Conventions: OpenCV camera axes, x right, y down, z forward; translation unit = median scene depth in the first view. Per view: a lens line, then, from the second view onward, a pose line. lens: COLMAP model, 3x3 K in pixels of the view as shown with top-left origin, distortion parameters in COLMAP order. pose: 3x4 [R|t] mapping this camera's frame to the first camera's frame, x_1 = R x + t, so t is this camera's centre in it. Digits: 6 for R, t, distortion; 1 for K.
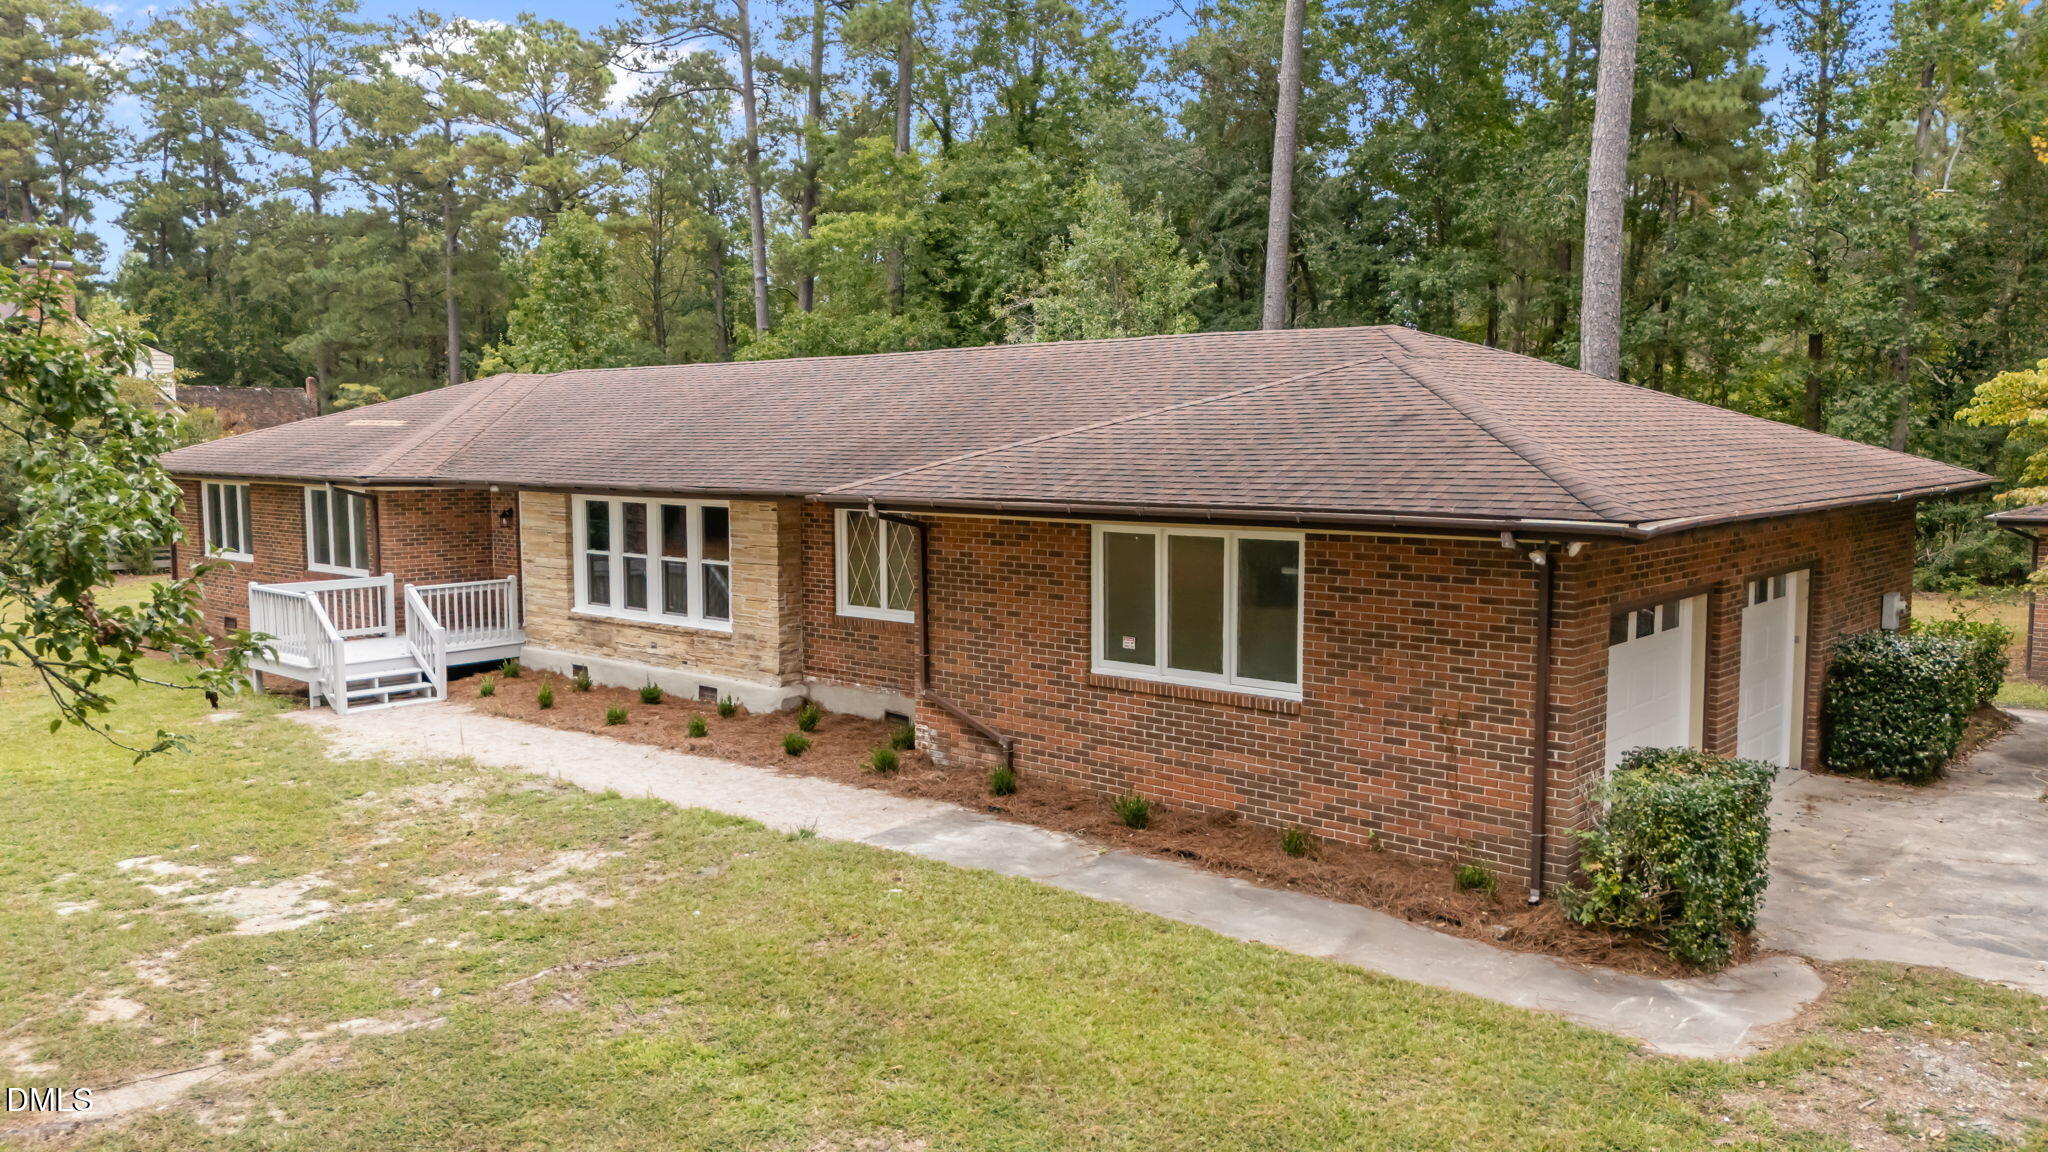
lens RADIAL K [[1521.8, 0, 1025.2], [0, 1521.8, 583.2], [0, 0, 1]] dist [0.070865, -0.067317]
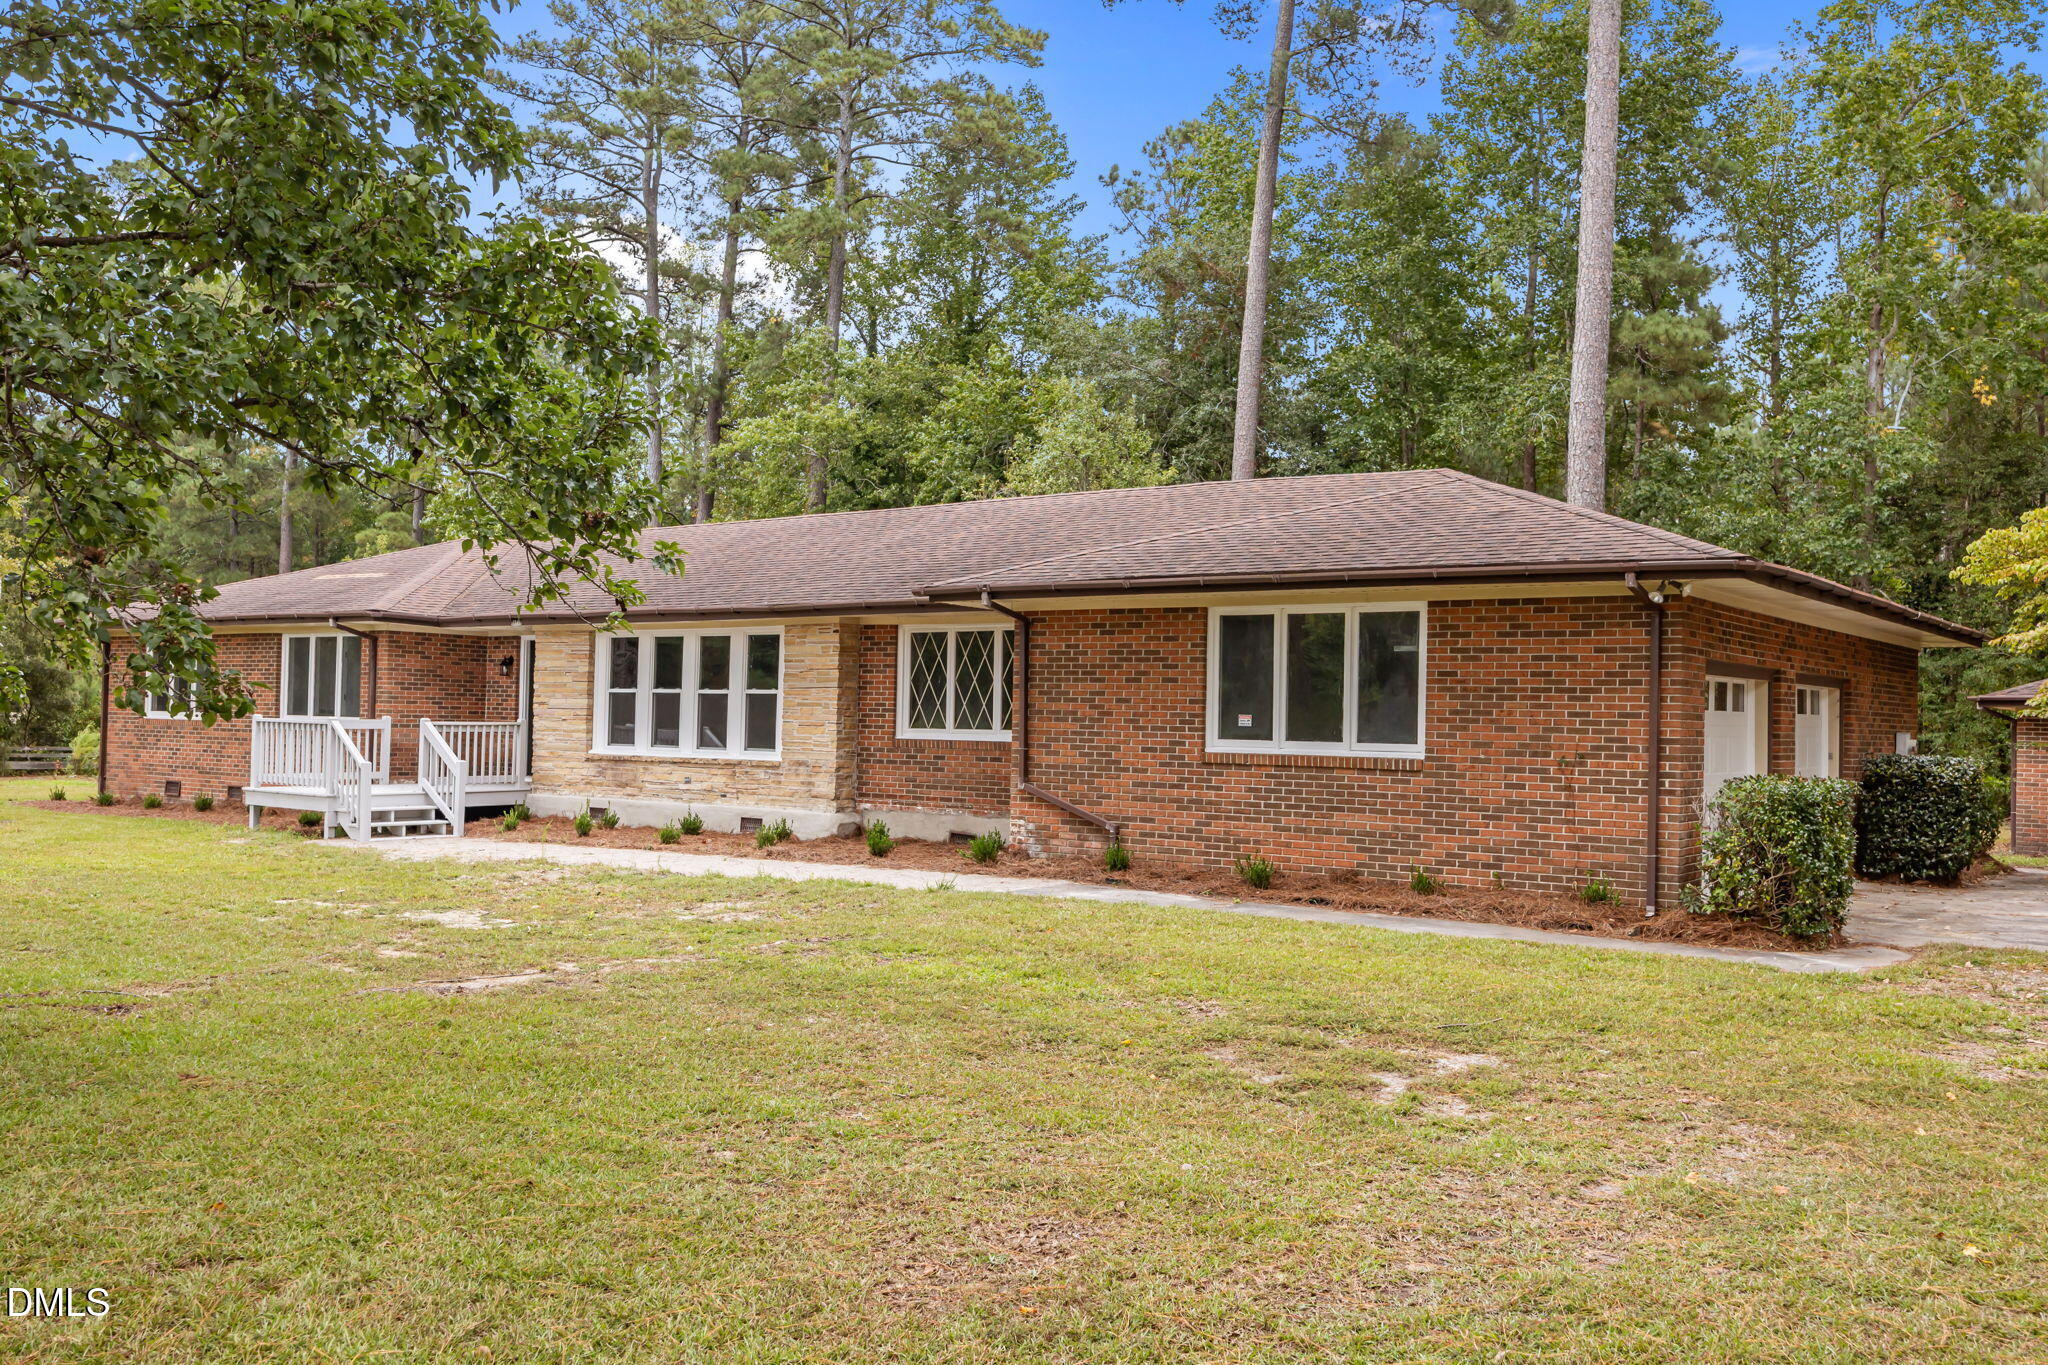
lens RADIAL K [[1749.4, 0, 1039.7], [0, 1749.4, 692.5], [0, 0, 1]] dist [-0.031323, 0.046517]
pose [[0.995829, 0.024817, 0.087801, -0.122890], [-0.014867, 0.993573, -0.112210, 0.108553], [-0.090022, 0.110436, 0.989798, -0.122074]]
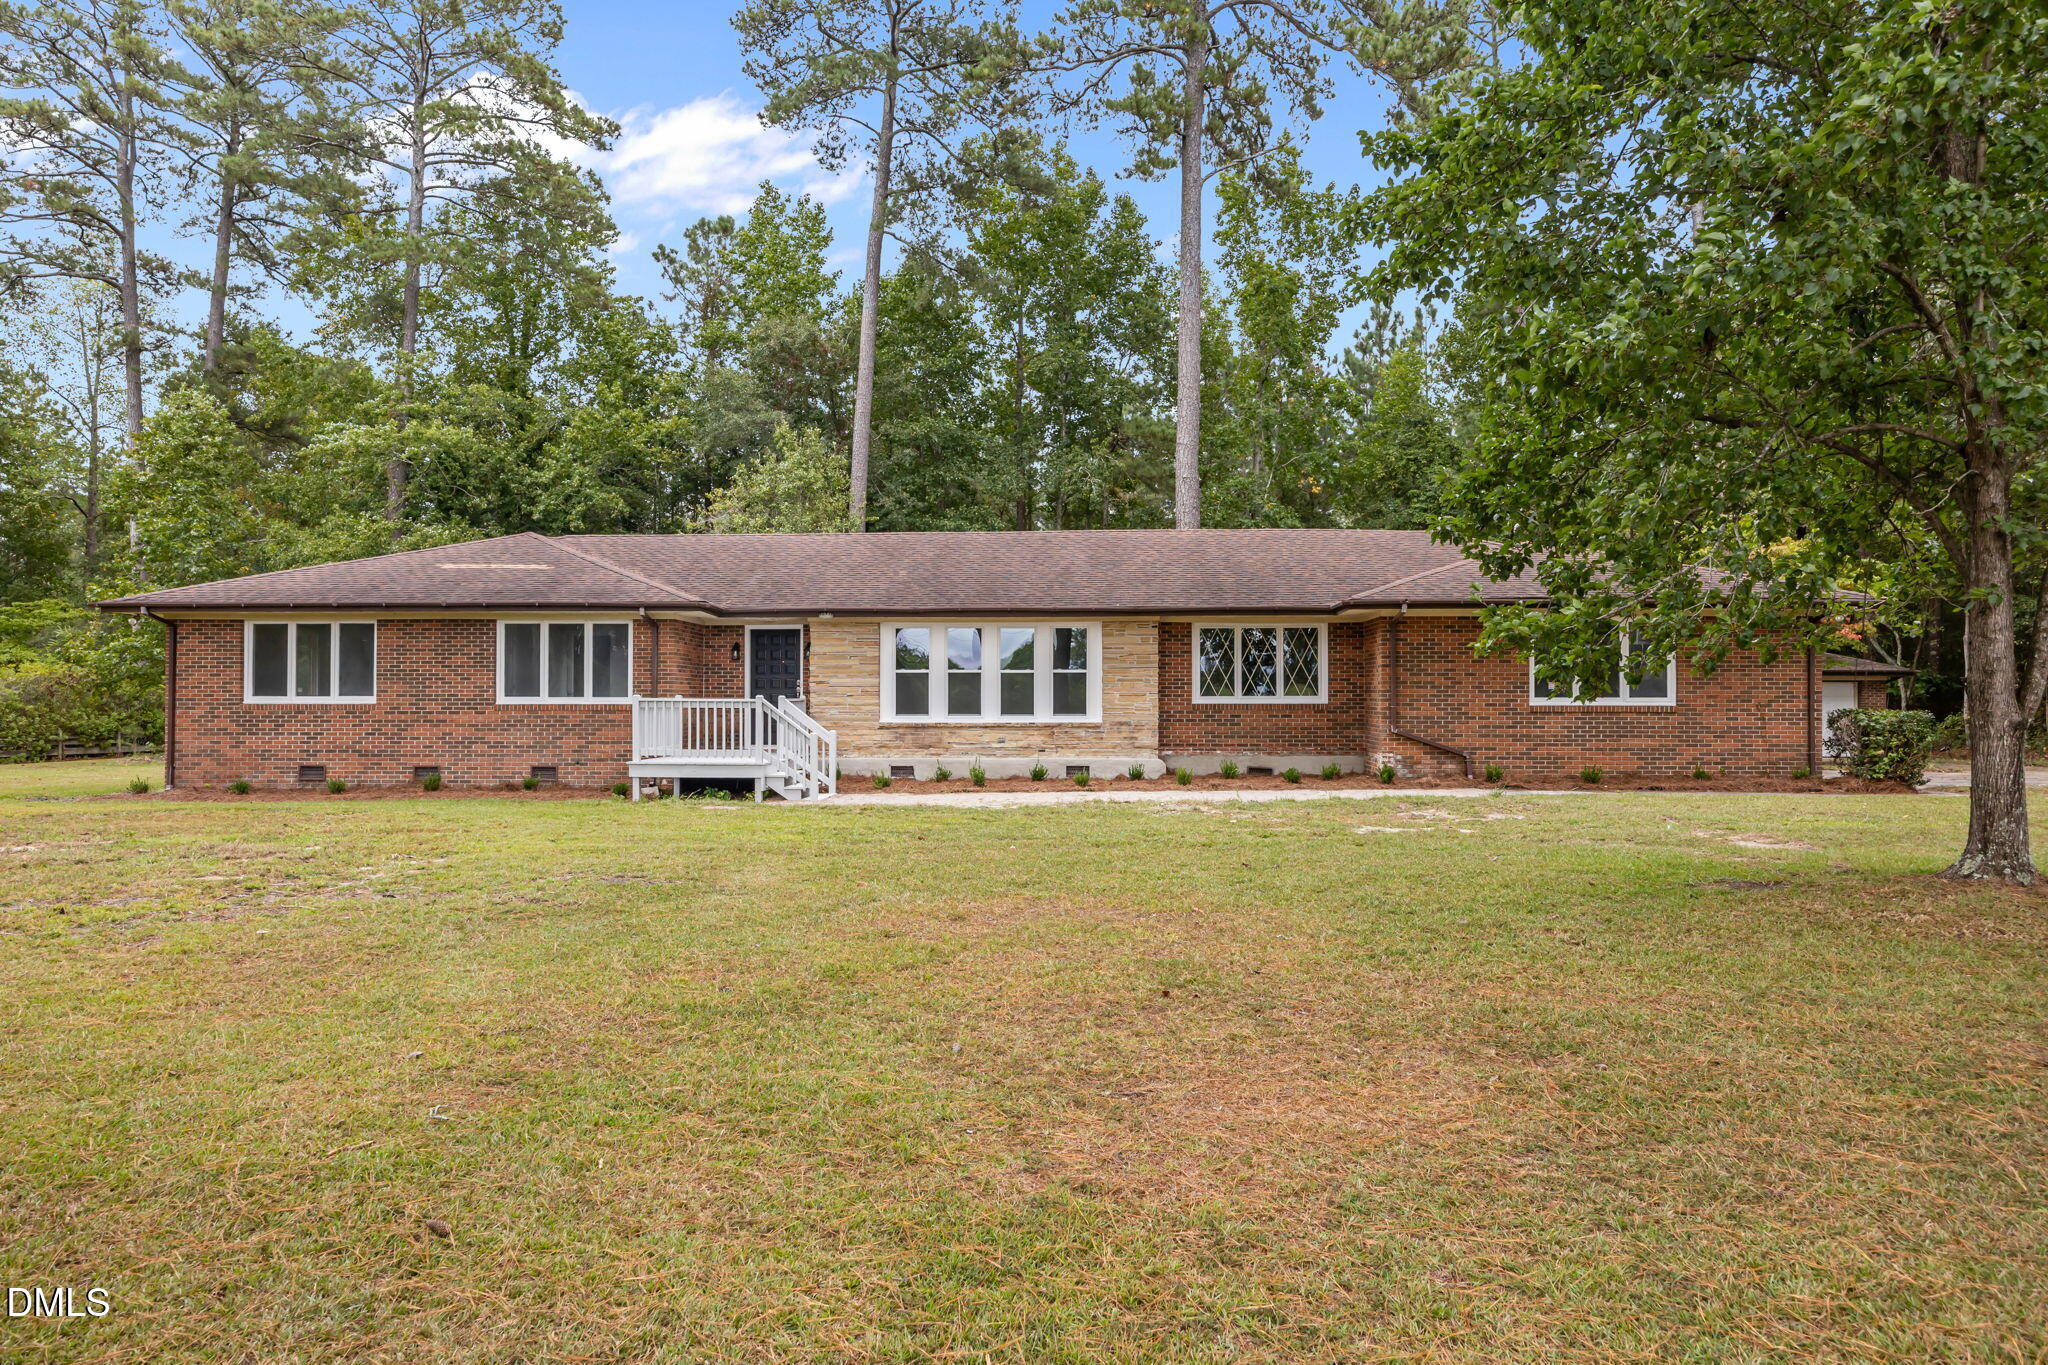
lens RADIAL K [[1363.4, 0, 1038.2], [0, 1363.4, 681.1], [0, 0, 1]] dist [-0.024761, 0.024949]
pose [[0.772119, 0.013488, 0.635335, -0.952434], [0.057183, 0.994244, -0.090602, 0.097727], [-0.632900, 0.106286, 0.766904, 0.123089]]
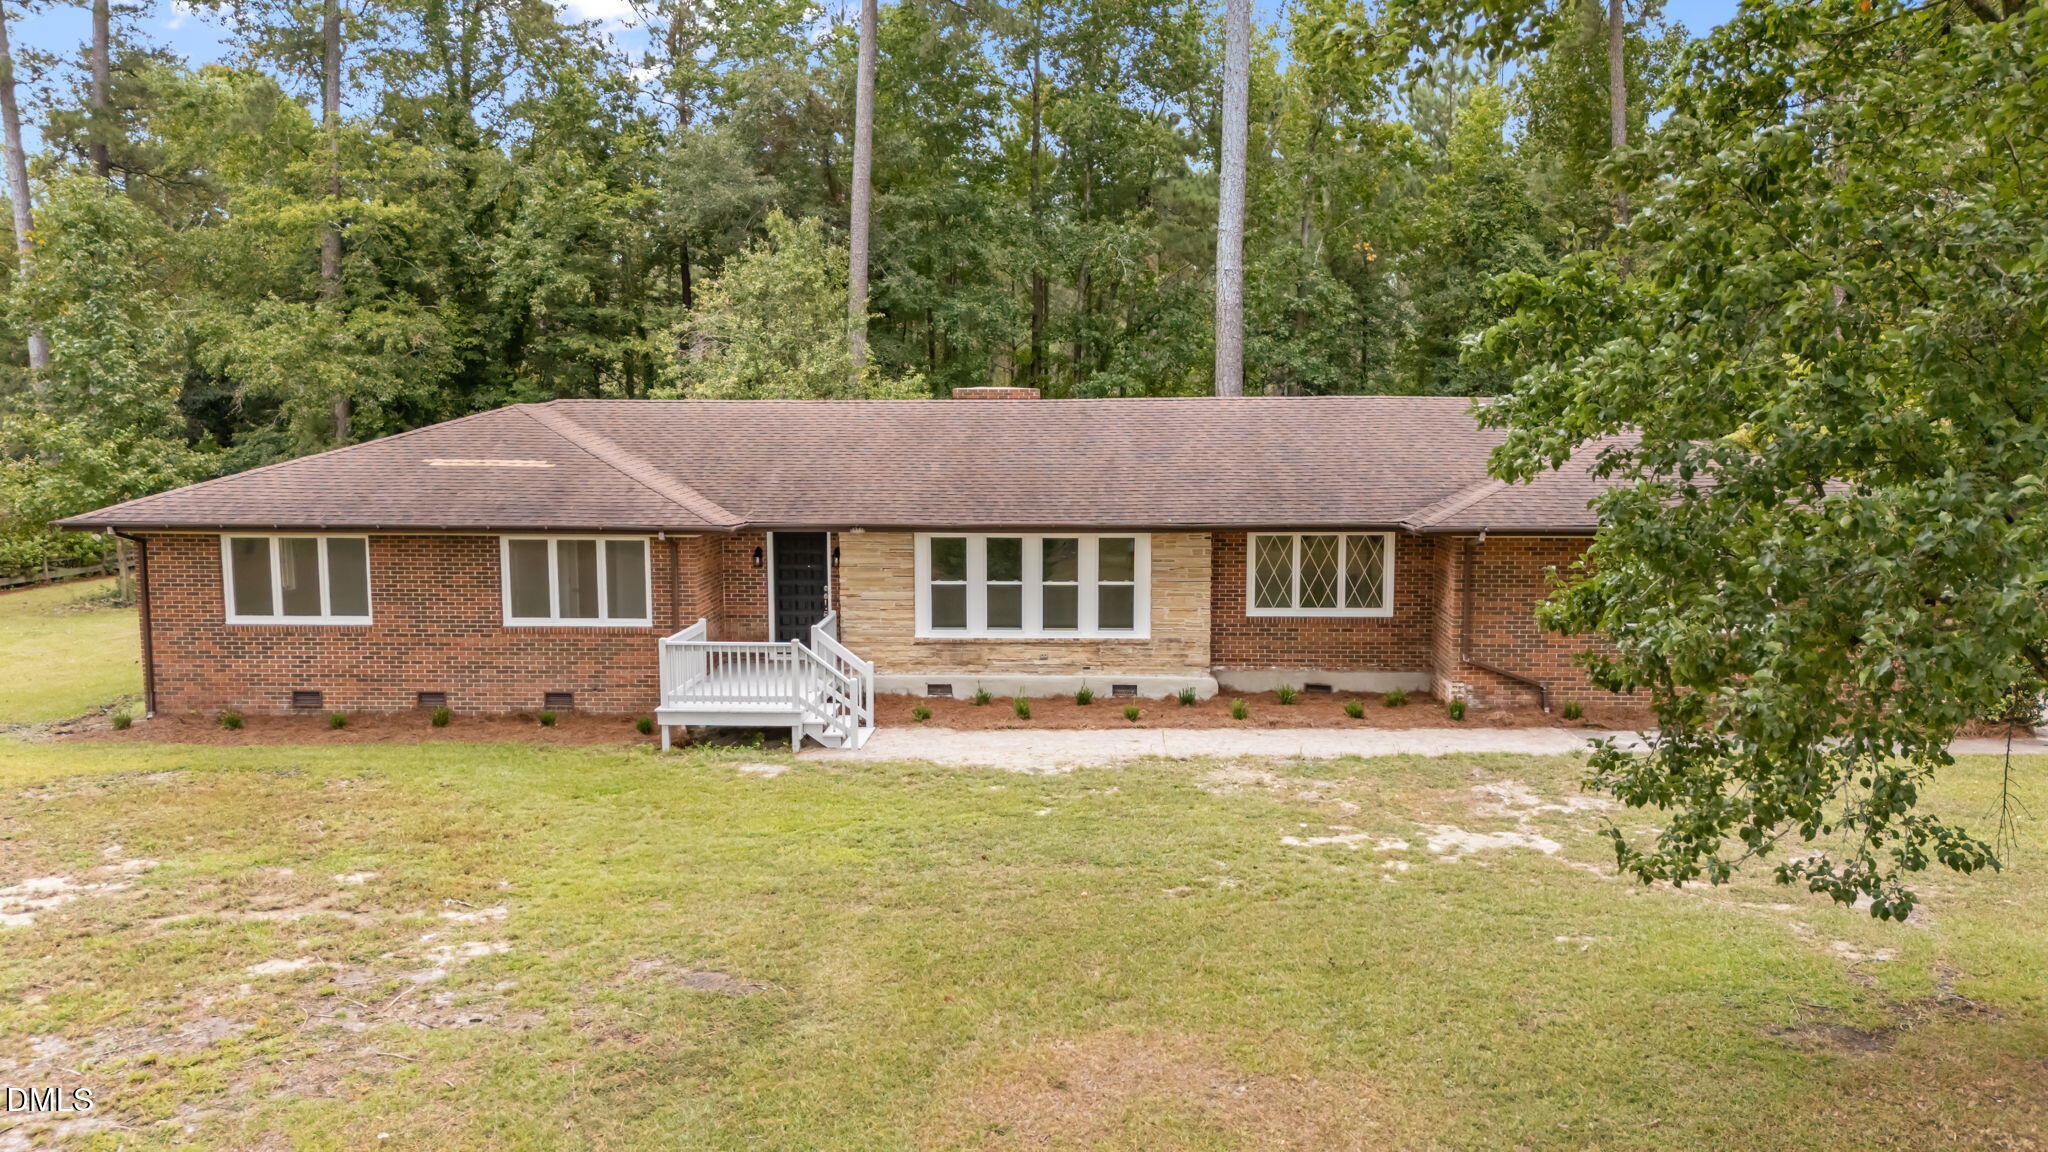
lens RADIAL K [[1521.8, 0, 1033.2], [0, 1521.8, 581.5], [0, 0, 1]] dist [0.070865, -0.067317]
pose [[0.774867, -0.070402, 0.628191, -1.008504], [0.058546, 0.997500, 0.039574, -0.066443], [-0.629407, 0.006113, 0.777052, 0.093335]]
